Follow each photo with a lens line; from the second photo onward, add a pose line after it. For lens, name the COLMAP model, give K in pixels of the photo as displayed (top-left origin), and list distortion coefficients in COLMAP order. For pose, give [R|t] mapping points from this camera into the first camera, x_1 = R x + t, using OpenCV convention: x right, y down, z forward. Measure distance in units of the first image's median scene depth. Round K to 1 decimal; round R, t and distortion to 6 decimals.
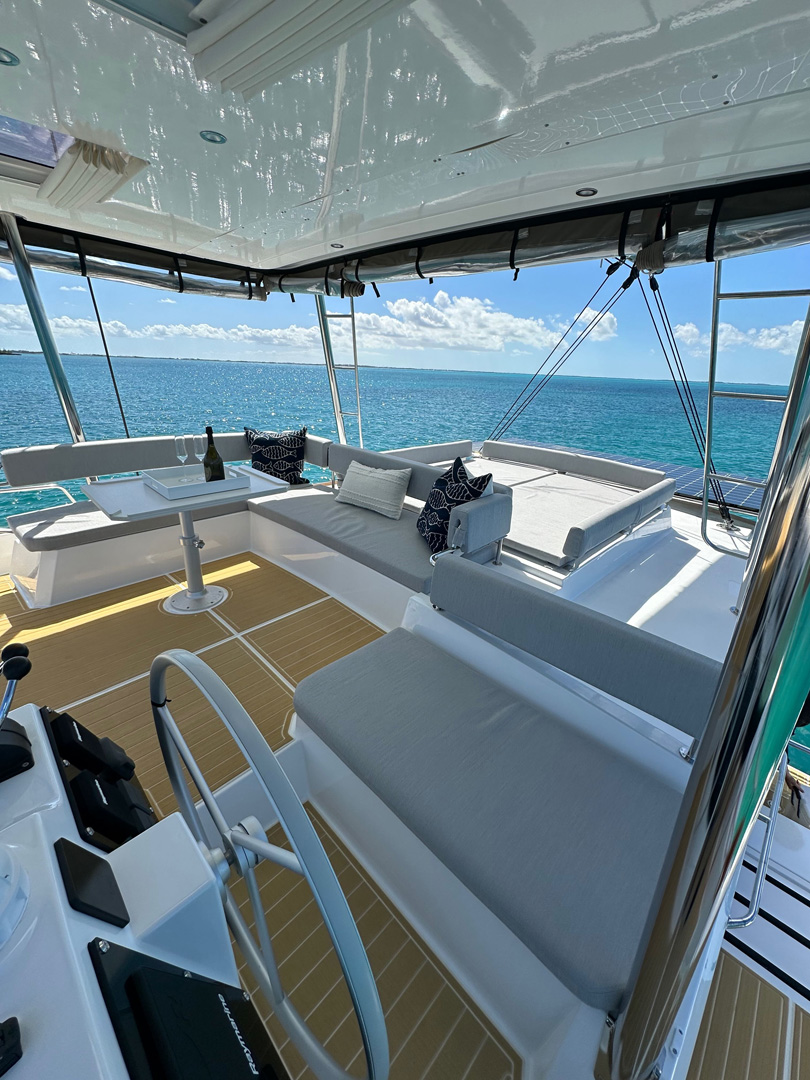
lens RADIAL K [[428.4, 0, 405.0], [0, 428.4, 540.0], [0, 0, 1]] dist [-0.003019, -0.000302]
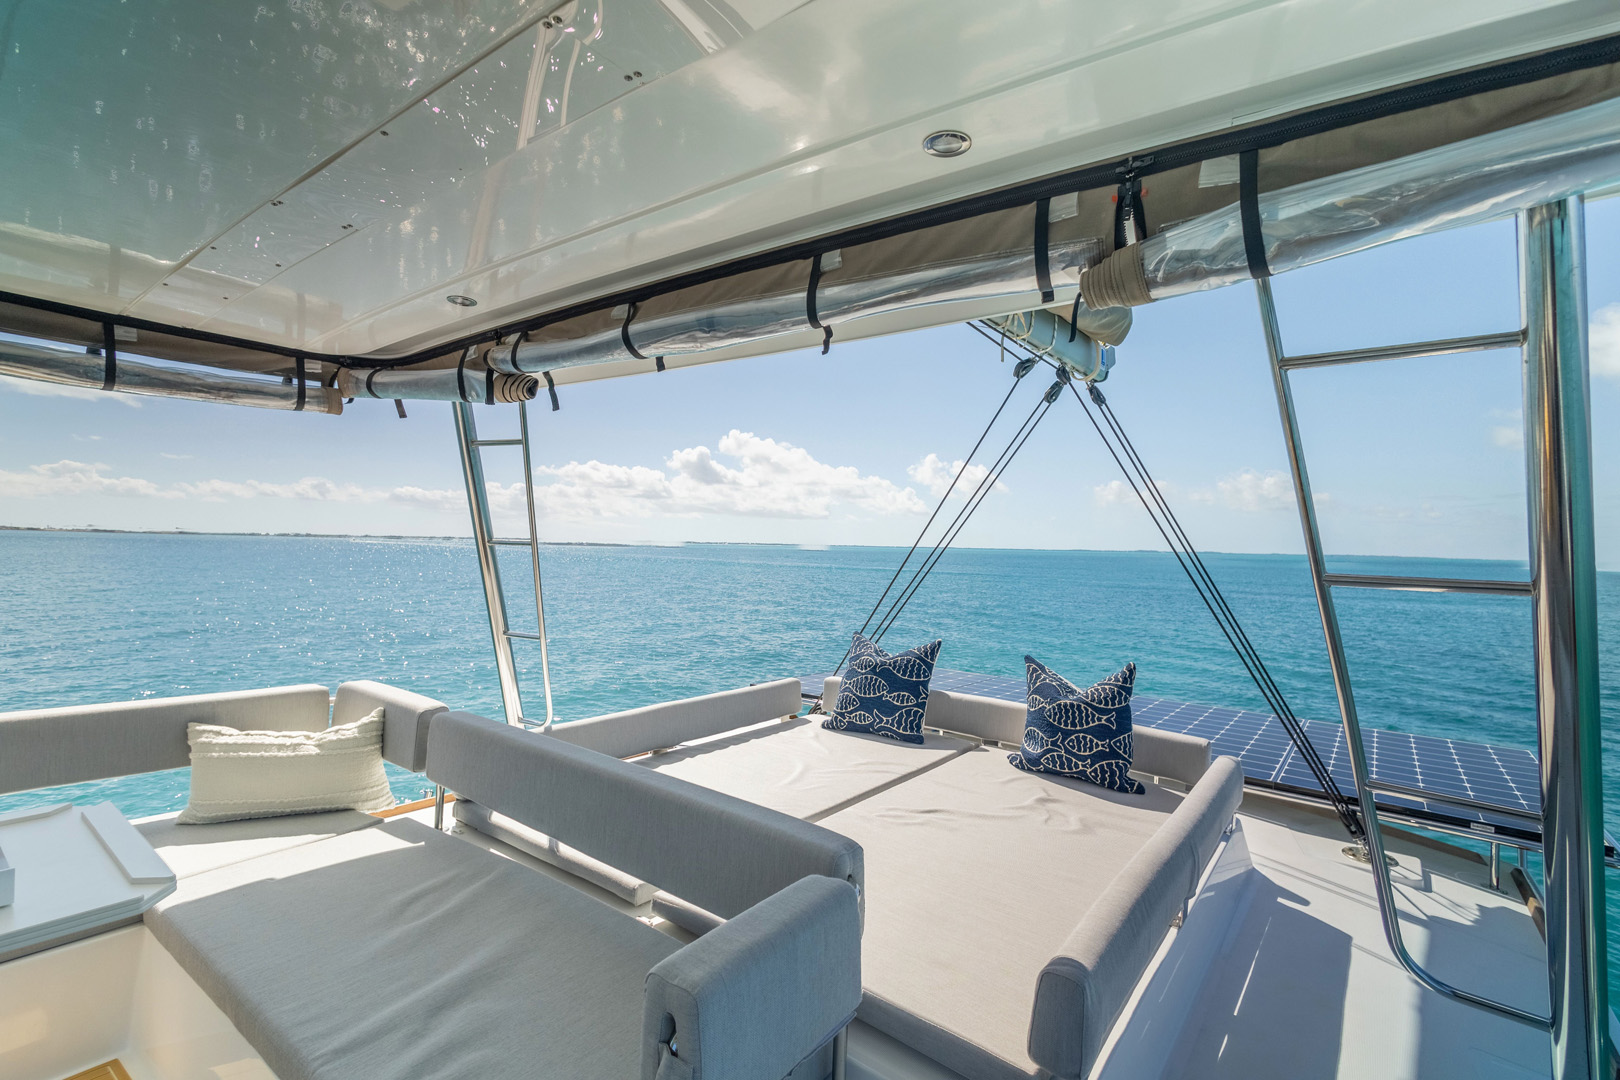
lens RADIAL K [[737.7, 0, 810.0], [0, 737.7, 540.0], [0, 0, 1]] dist [0.021470, 0.000036]
pose [[0.992830, -0.017142, 0.118297, 0.111314], [0.060547, 0.925430, -0.374051, -0.100965], [-0.103063, 0.378532, 0.919832, 0.275071]]
